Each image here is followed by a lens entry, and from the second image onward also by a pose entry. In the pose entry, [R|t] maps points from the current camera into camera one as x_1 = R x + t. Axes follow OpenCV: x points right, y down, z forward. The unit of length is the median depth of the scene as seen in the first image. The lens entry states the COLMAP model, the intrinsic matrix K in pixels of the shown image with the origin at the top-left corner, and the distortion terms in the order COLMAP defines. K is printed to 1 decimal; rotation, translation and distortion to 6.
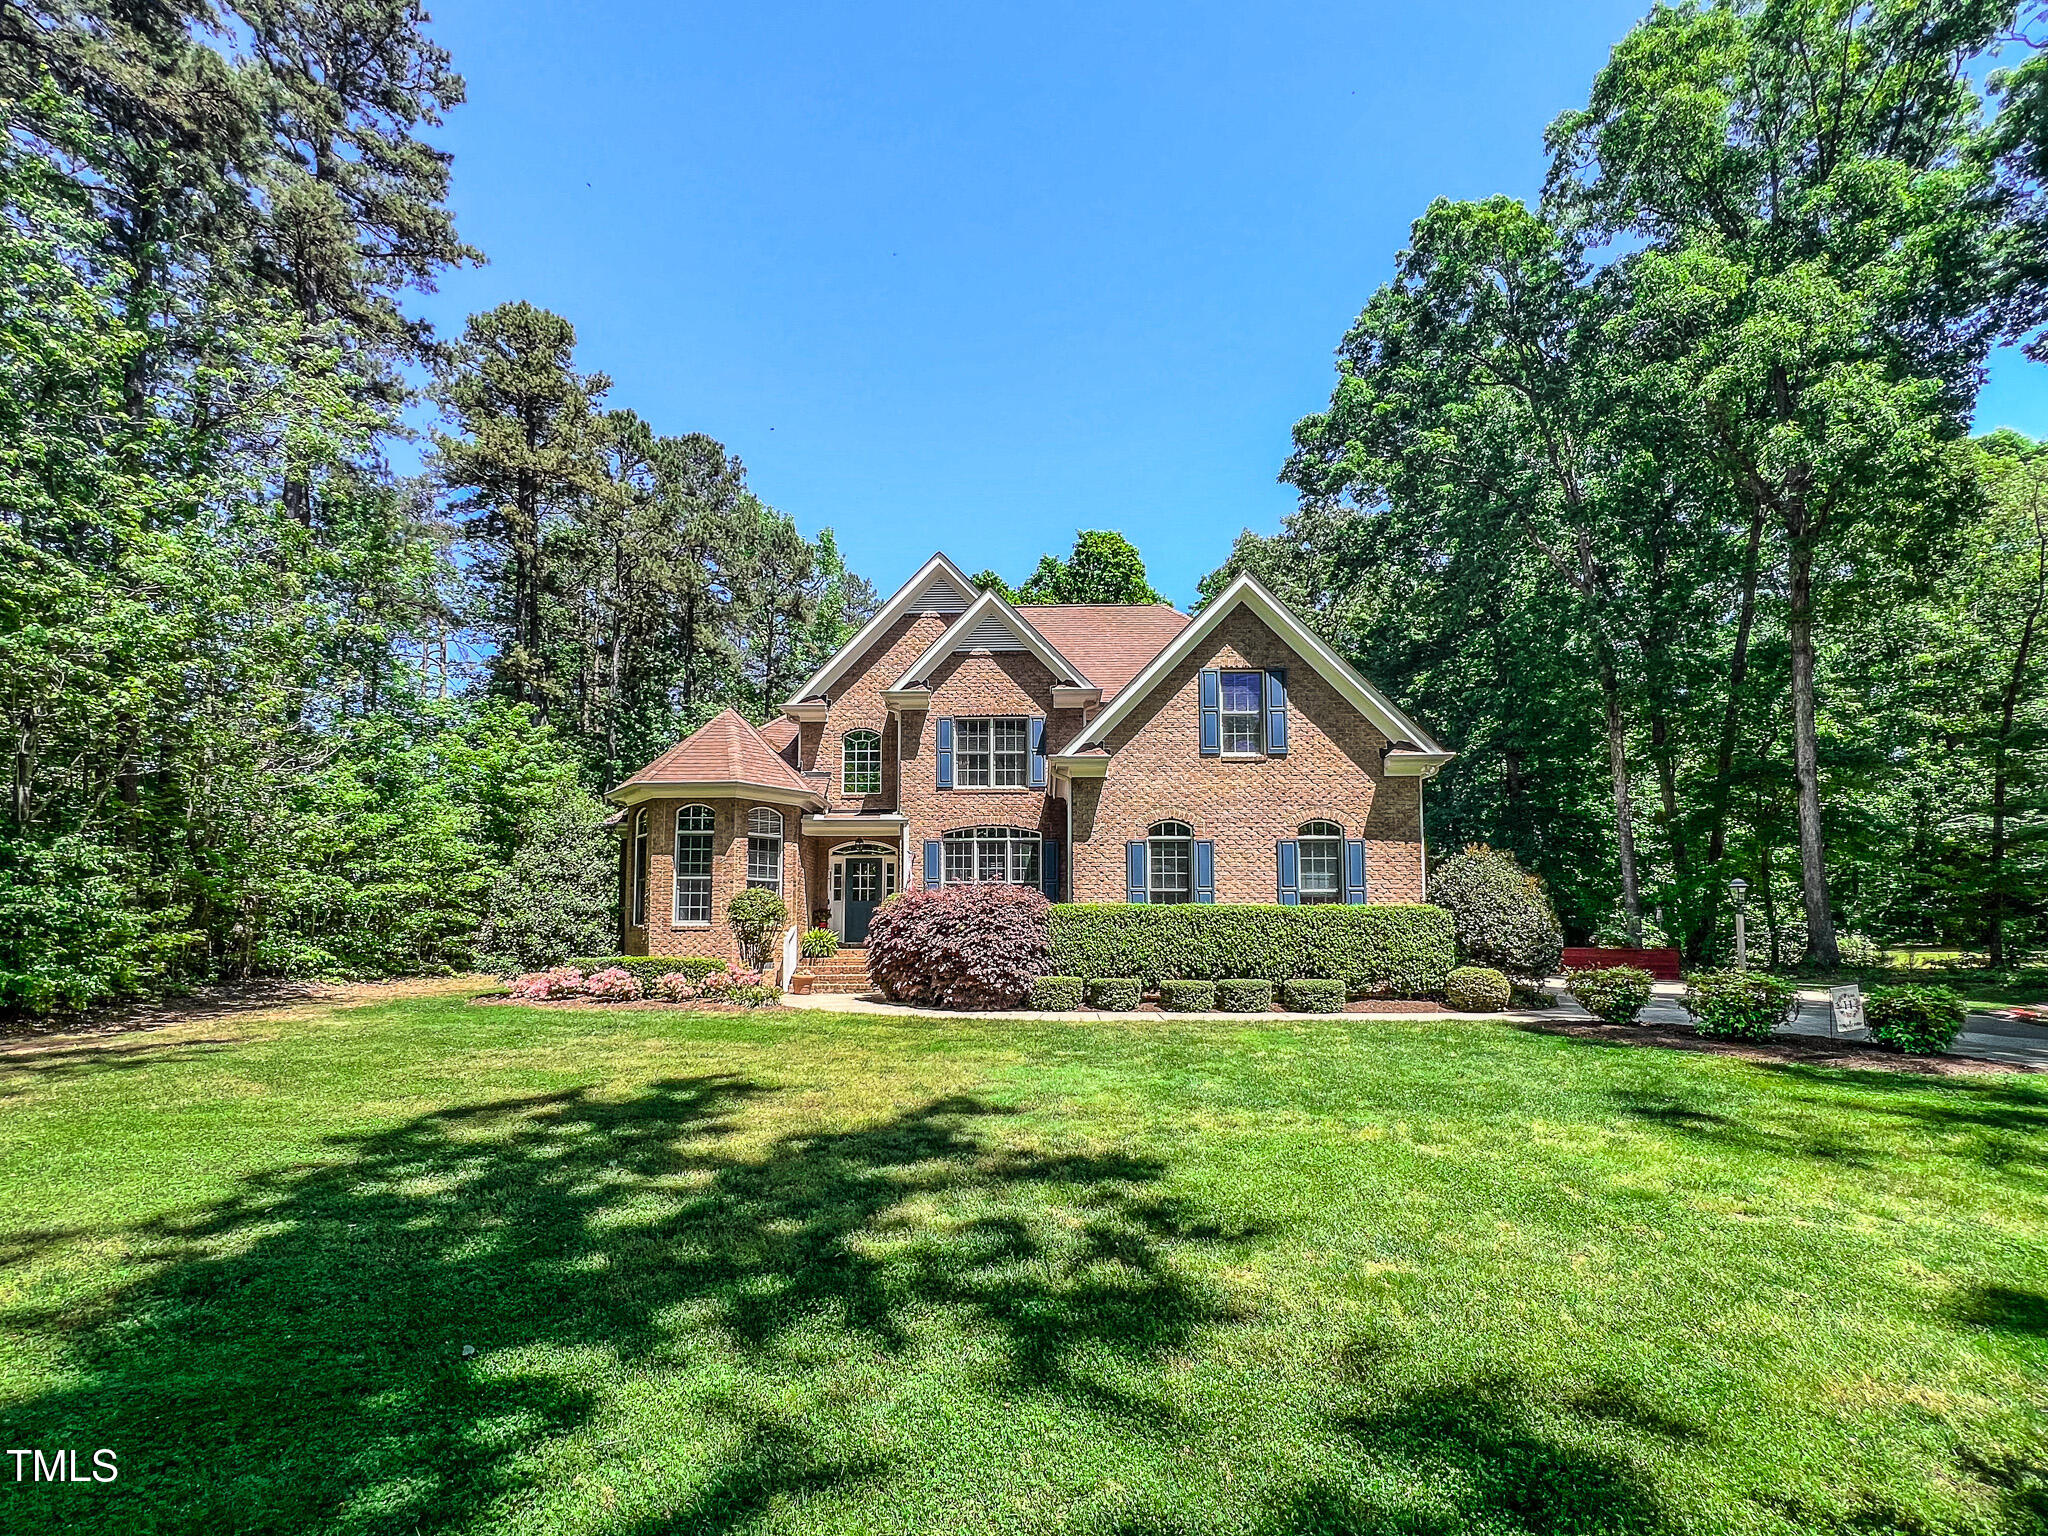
lens RADIAL K [[839.0, 0, 1002.4], [0, 839.0, 825.7], [0, 0, 1]] dist [-0.002173, -0.000039]
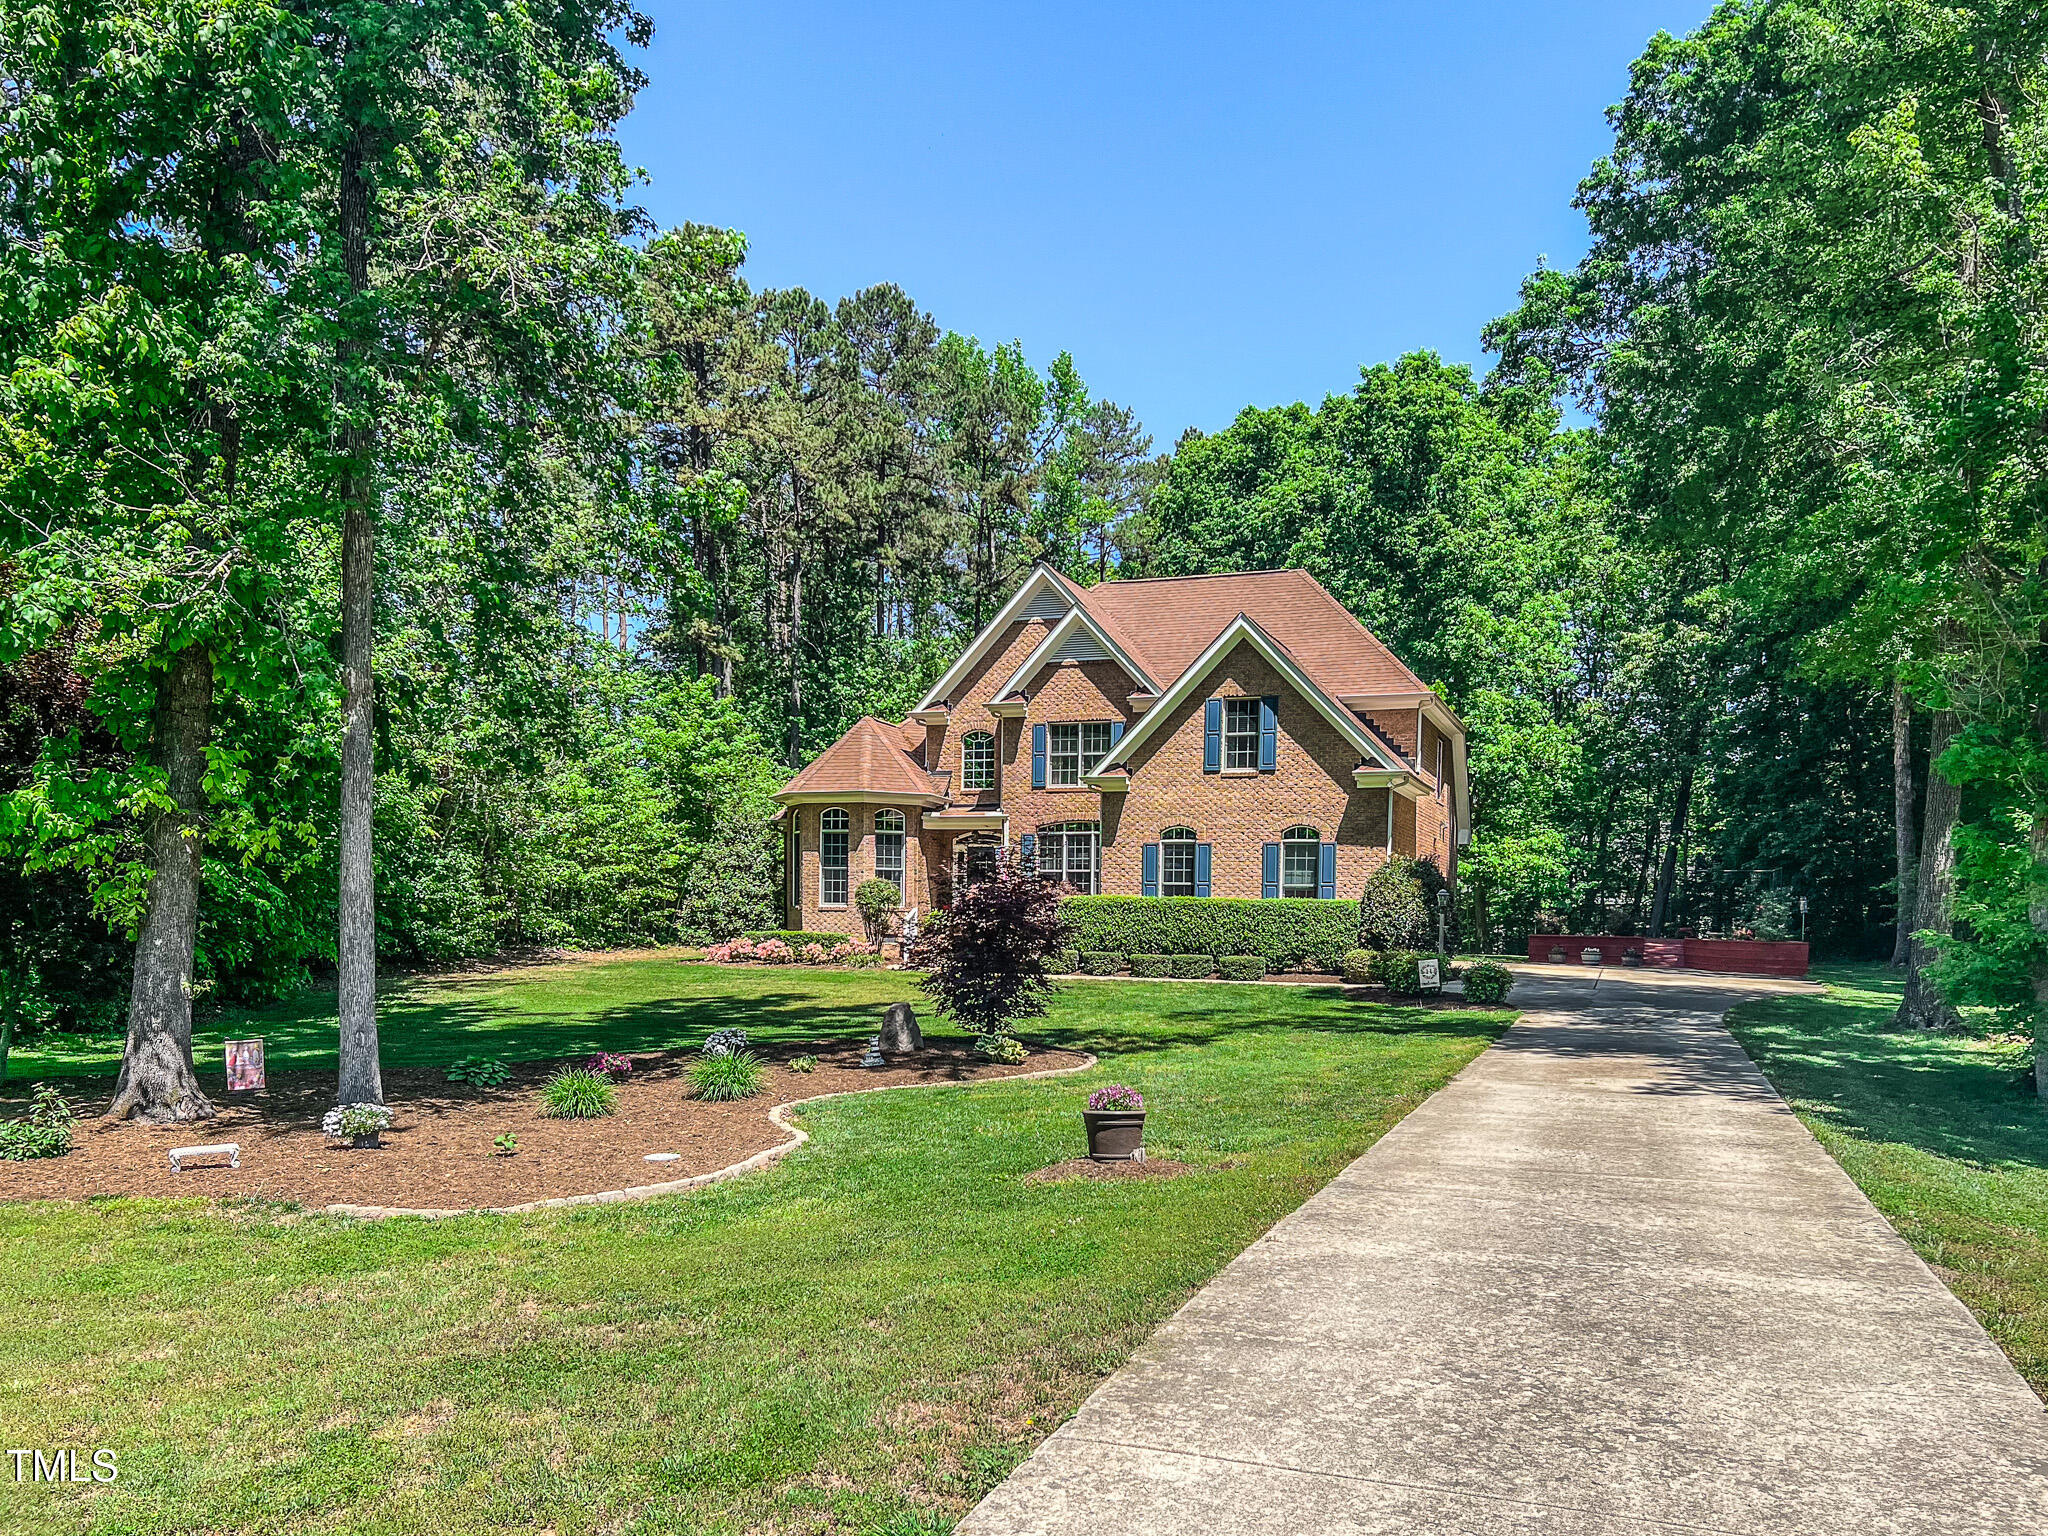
lens RADIAL K [[1534.6, 0, 1018.0], [0, 1534.6, 850.6], [0, 0, 1]] dist [0.085387, -0.029991]
pose [[0.946639, -0.000518, -0.322294, 0.605912], [0.030394, 0.995686, 0.087673, -0.151499], [0.320858, -0.092790, 0.942571, -1.020752]]
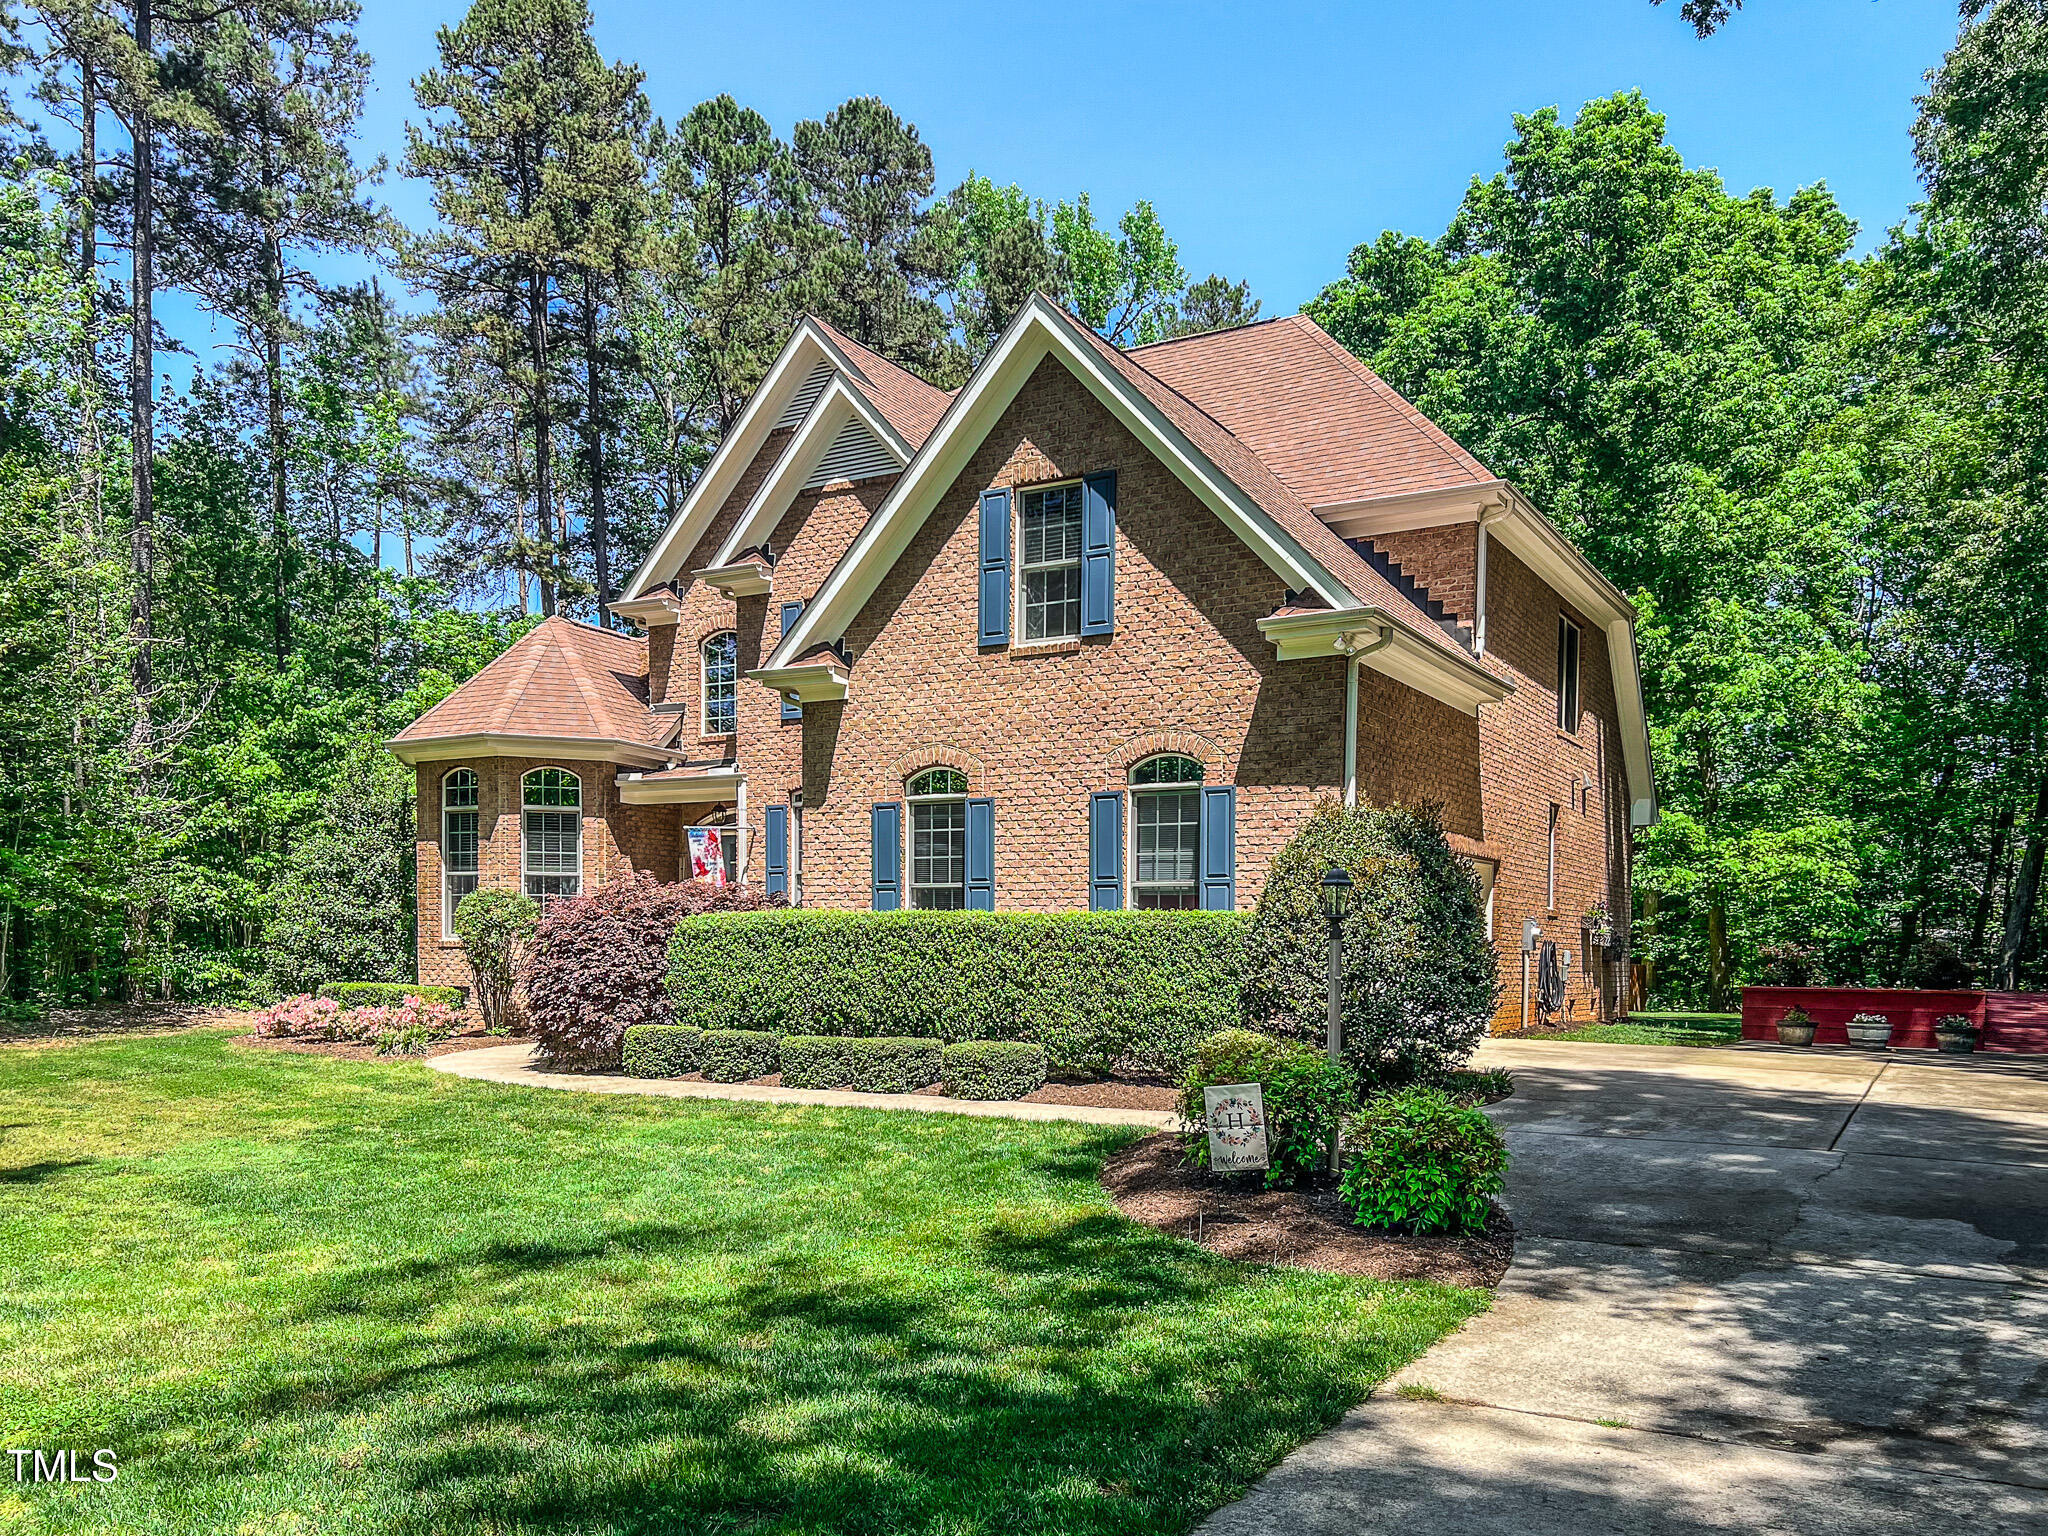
lens RADIAL K [[1567.9, 0, 1021.8], [0, 1567.9, 904.1], [0, 0, 1]] dist [0.059303, -0.034089]
pose [[0.881958, -0.006636, -0.471282, 0.666883], [0.055617, 0.994380, 0.090081, -0.005546], [0.468036, -0.105659, 0.877370, 0.054165]]
